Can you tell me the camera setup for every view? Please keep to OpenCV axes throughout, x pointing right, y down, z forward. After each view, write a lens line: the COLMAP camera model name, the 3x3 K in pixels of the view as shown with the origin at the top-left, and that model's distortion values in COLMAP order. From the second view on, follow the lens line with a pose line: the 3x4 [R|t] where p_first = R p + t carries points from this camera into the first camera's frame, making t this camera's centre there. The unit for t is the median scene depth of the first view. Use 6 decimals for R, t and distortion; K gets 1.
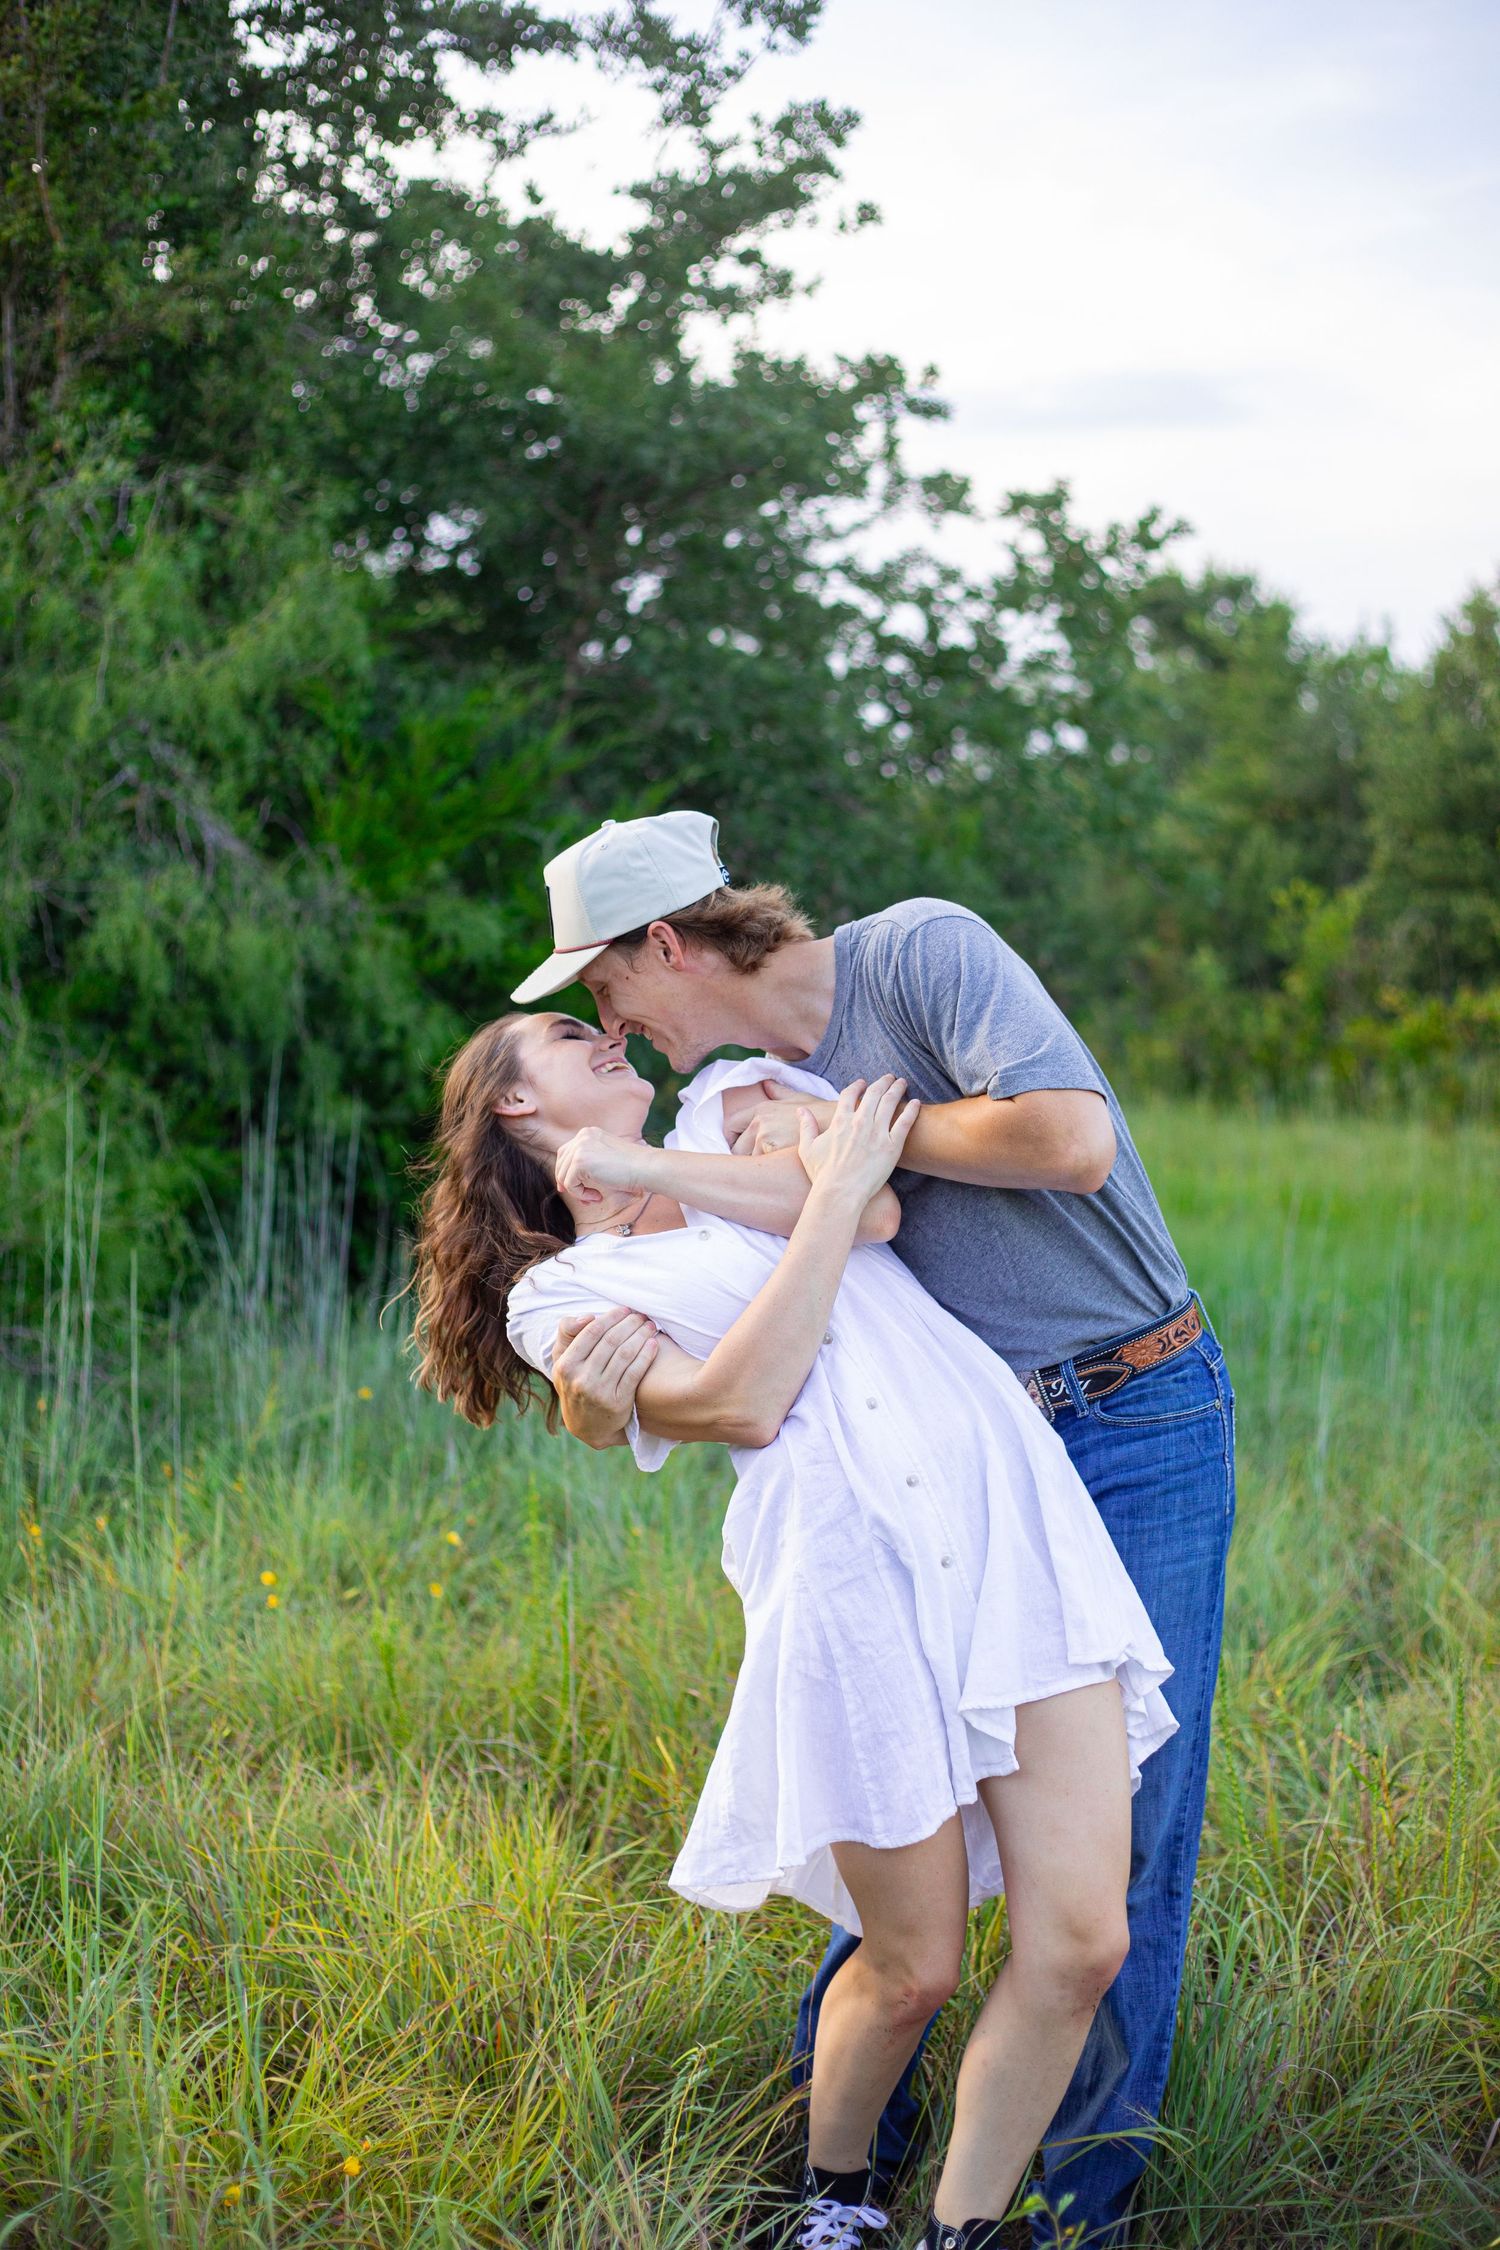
lens RADIAL K [[3179.2, 0, 750.0], [0, 3179.2, 1125.0], [0, 0, 1]] dist [-0.115904, -0.033126]
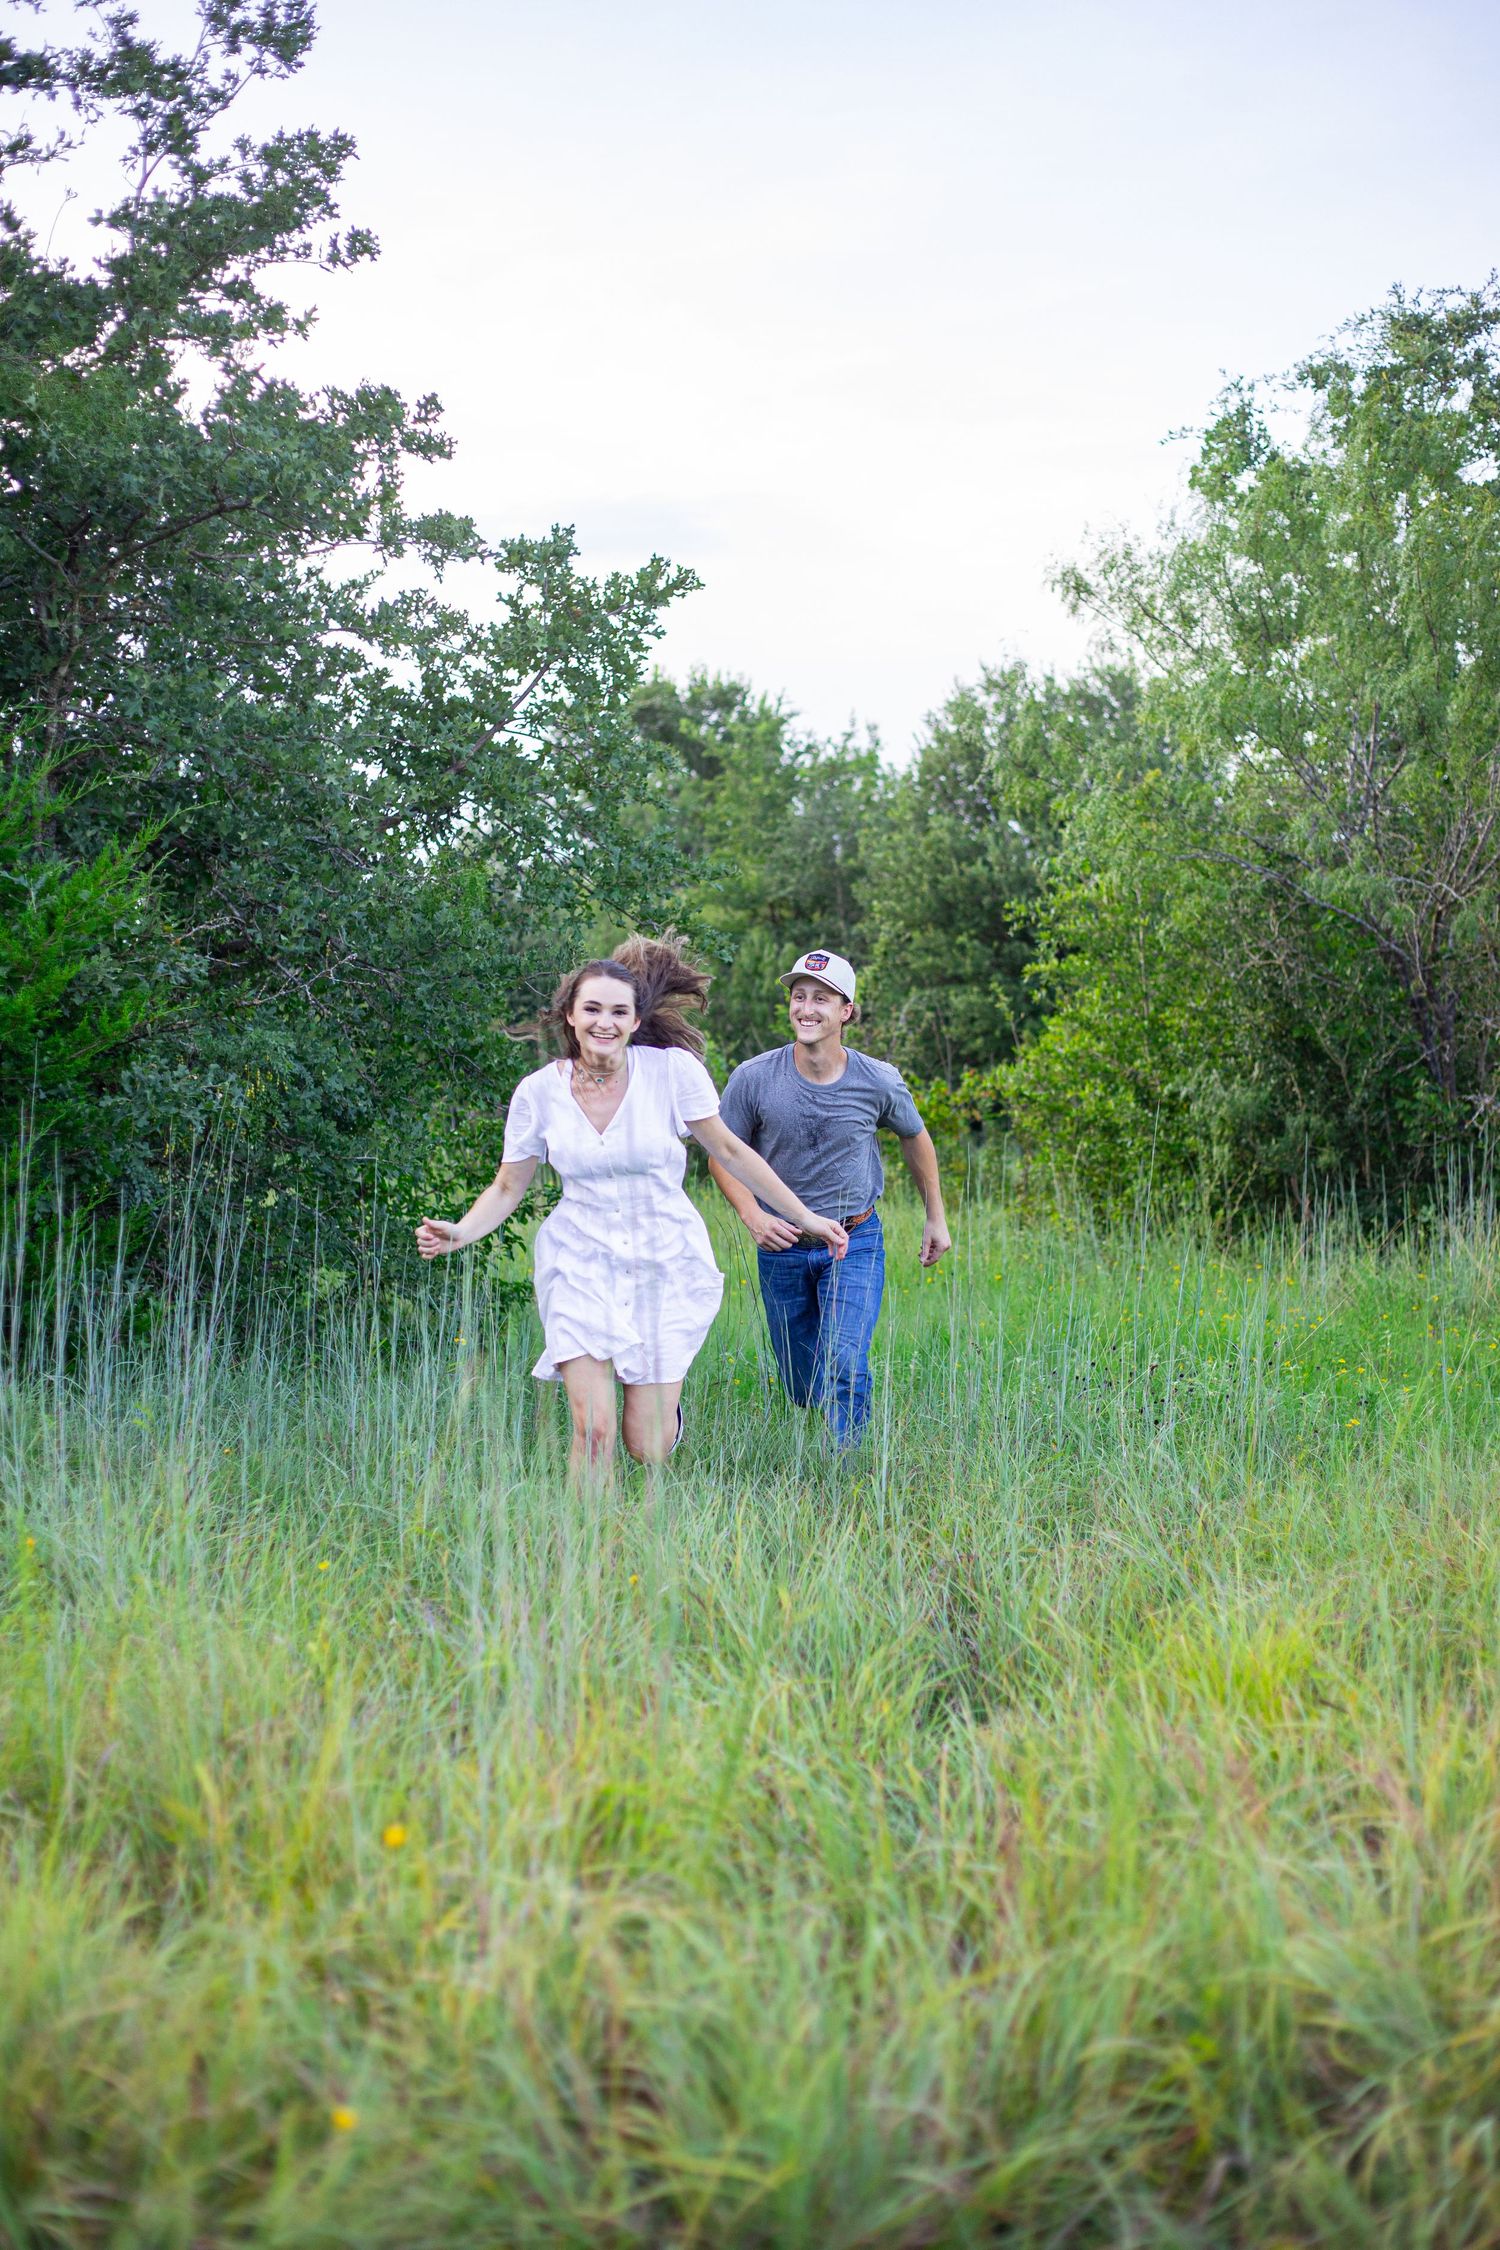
lens RADIAL K [[3137.9, 0, 750.0], [0, 3137.9, 1125.0], [0, 0, 1]] dist [-0.145246, 0.291424]
pose [[0.987042, -0.020271, 0.159174, -0.001788], [0.026743, 0.998896, -0.038626, 0.019495], [-0.158215, 0.042382, 0.986495, 0.053277]]
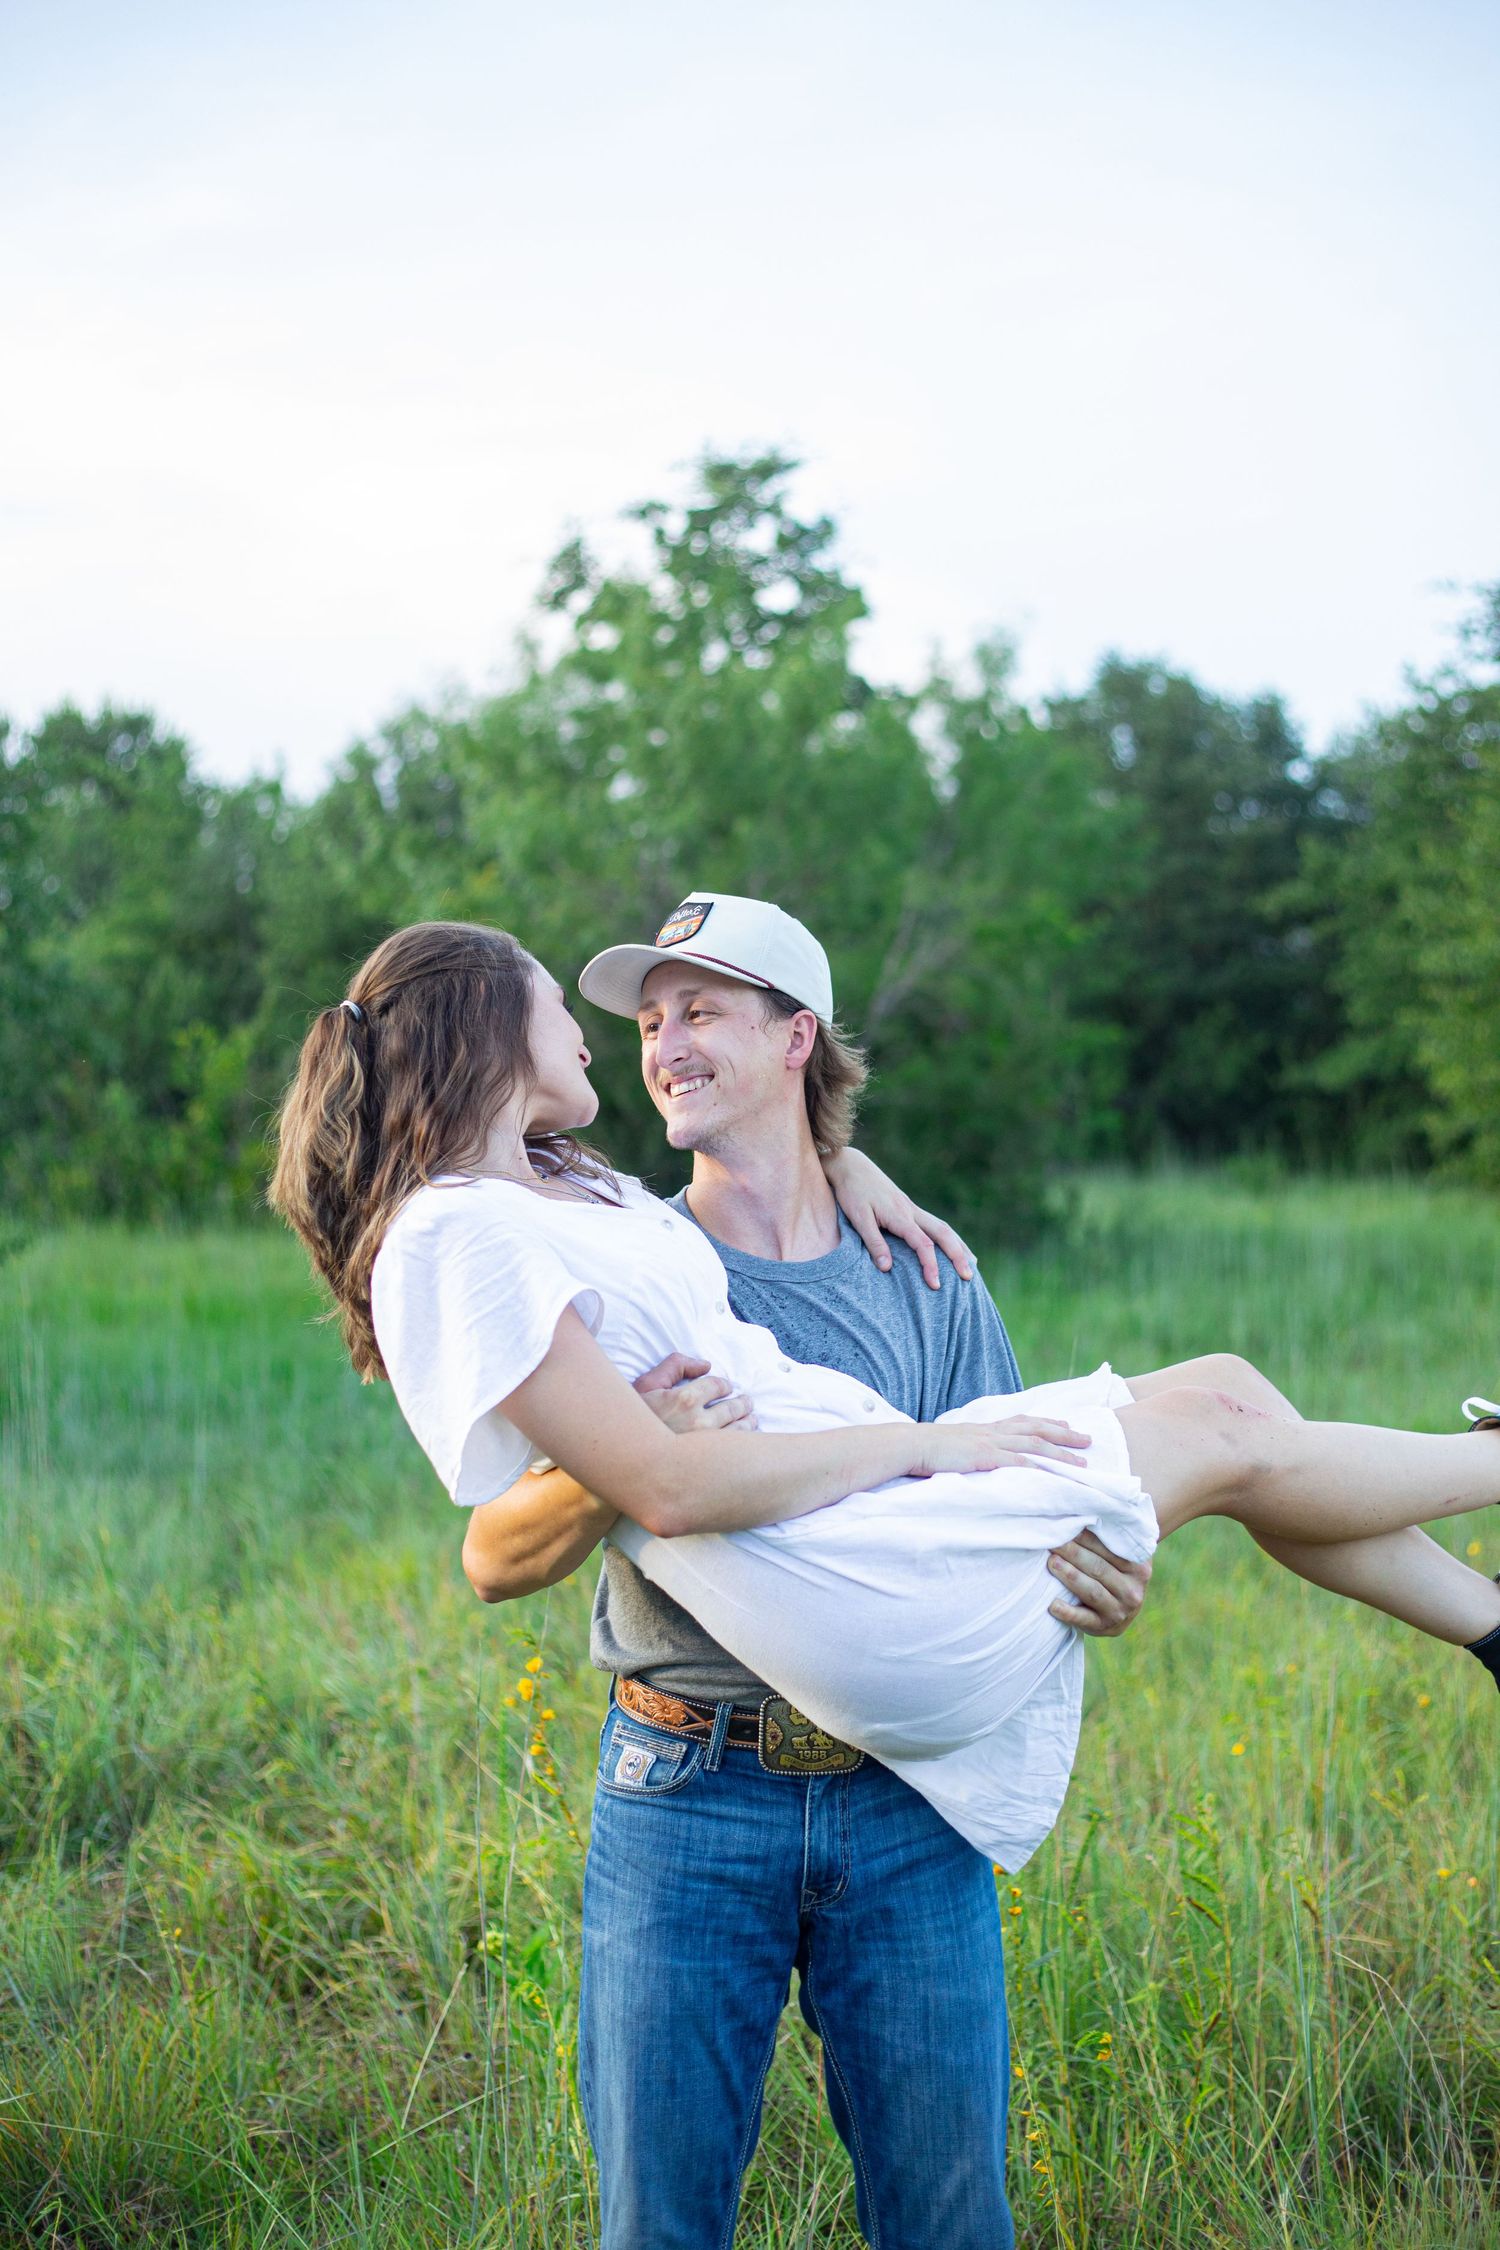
lens RADIAL K [[3295.3, 0, 750.0], [0, 3295.3, 1125.0], [0, 0, 1]] dist [0.008245, -0.449476]
pose [[0.945494, -0.035731, 0.323673, -0.039127], [0.046021, 0.998648, -0.024189, -0.006560], [-0.322371, 0.037766, 0.945860, -0.317529]]
